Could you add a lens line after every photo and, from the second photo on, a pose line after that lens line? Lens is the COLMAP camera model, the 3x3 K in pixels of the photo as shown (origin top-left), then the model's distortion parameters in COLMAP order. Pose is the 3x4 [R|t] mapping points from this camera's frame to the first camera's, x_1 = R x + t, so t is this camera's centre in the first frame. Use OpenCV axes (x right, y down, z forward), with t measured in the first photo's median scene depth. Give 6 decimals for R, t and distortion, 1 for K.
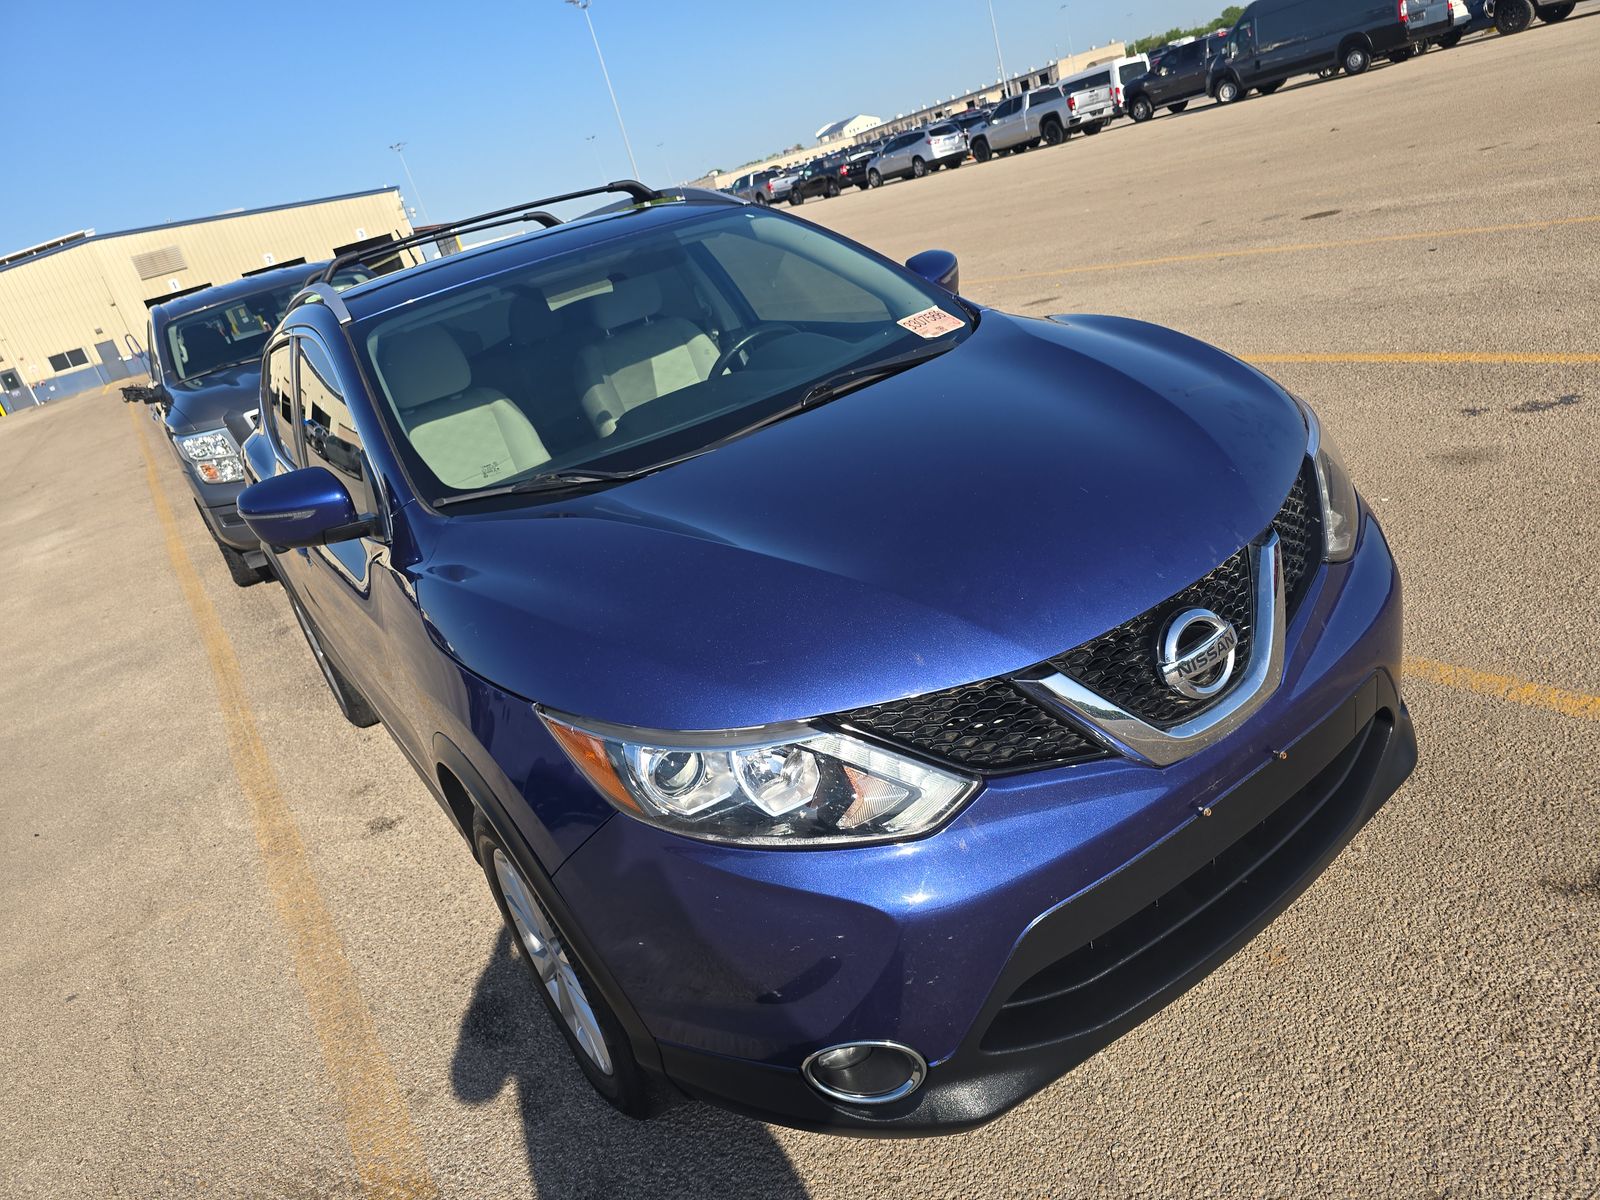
lens RADIAL K [[1076.9, 0, 800.0], [0, 1076.9, 600.0], [0, 0, 1]] dist [0.049989, -0.050177]
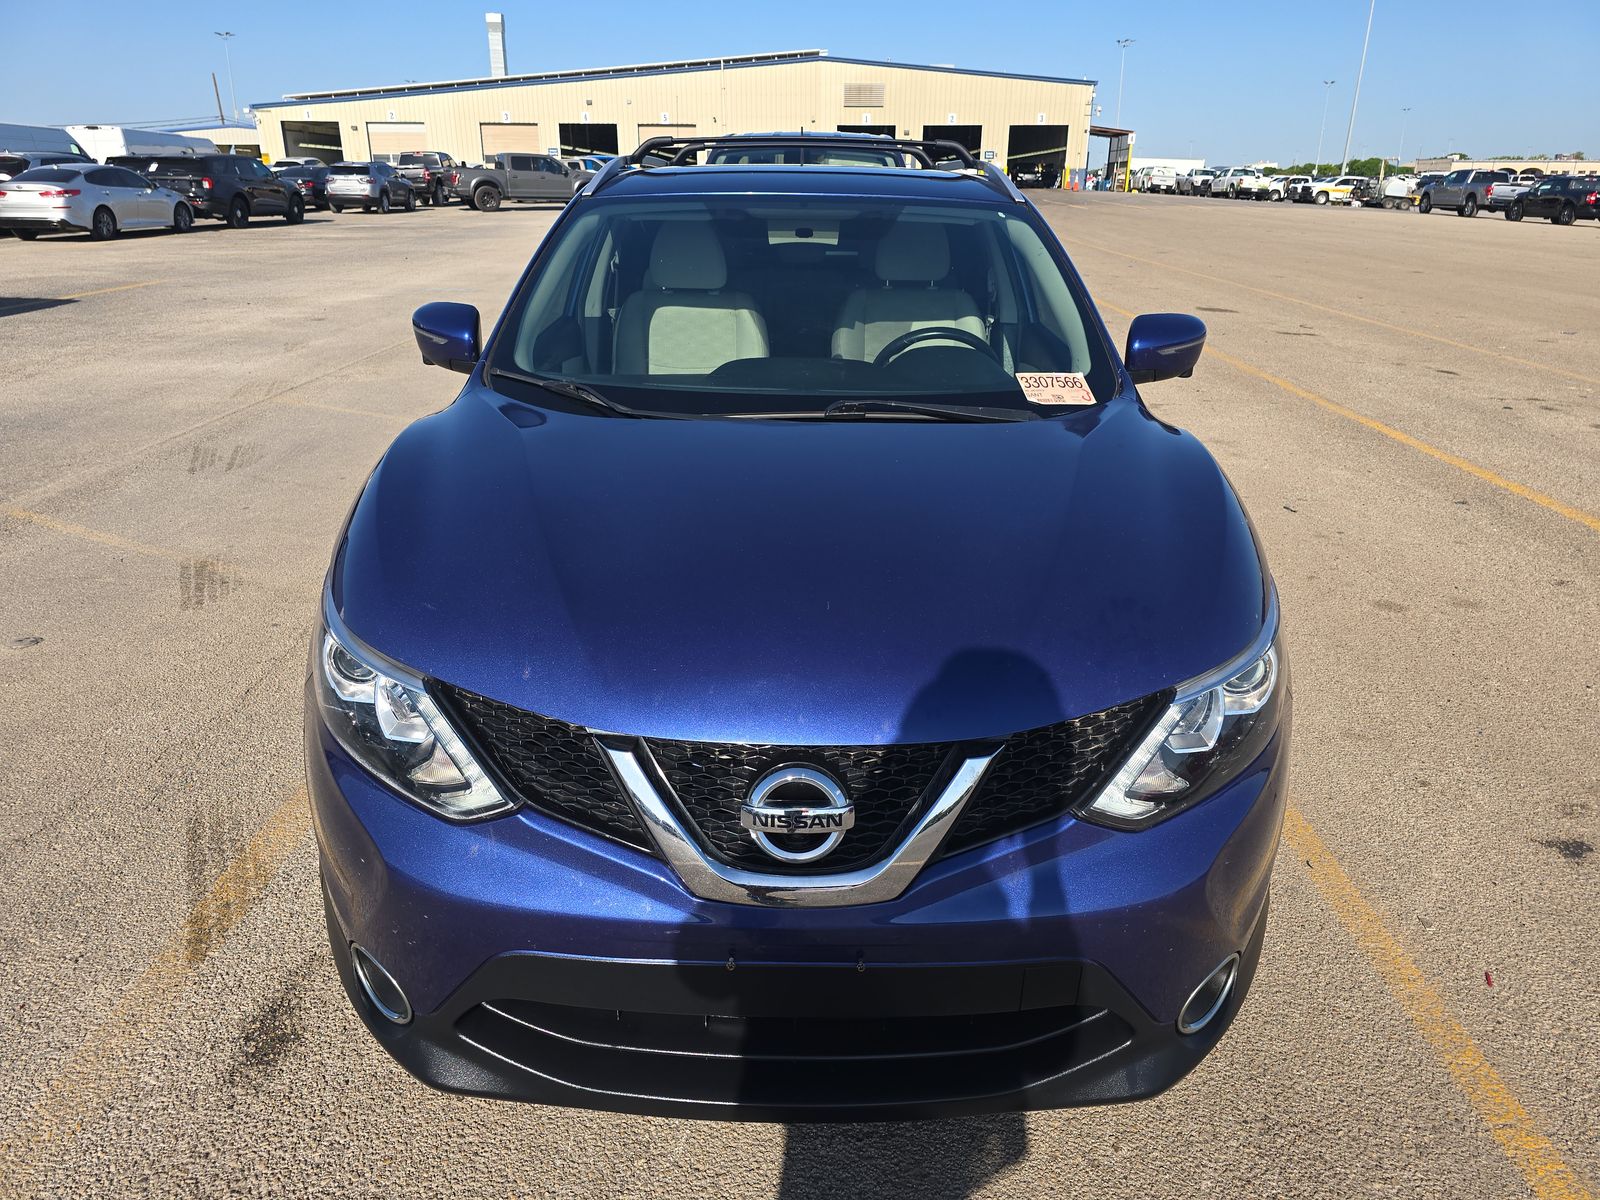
lens RADIAL K [[1074.4, 0, 800.0], [0, 1074.4, 600.0], [0, 0, 1]] dist [0.035756, -0.031809]
pose [[0.801761, 0.446529, -0.397228, 0.333942], [-0.415953, 0.894180, 0.165604, -0.137059], [0.429141, 0.032453, 0.902654, 0.088979]]
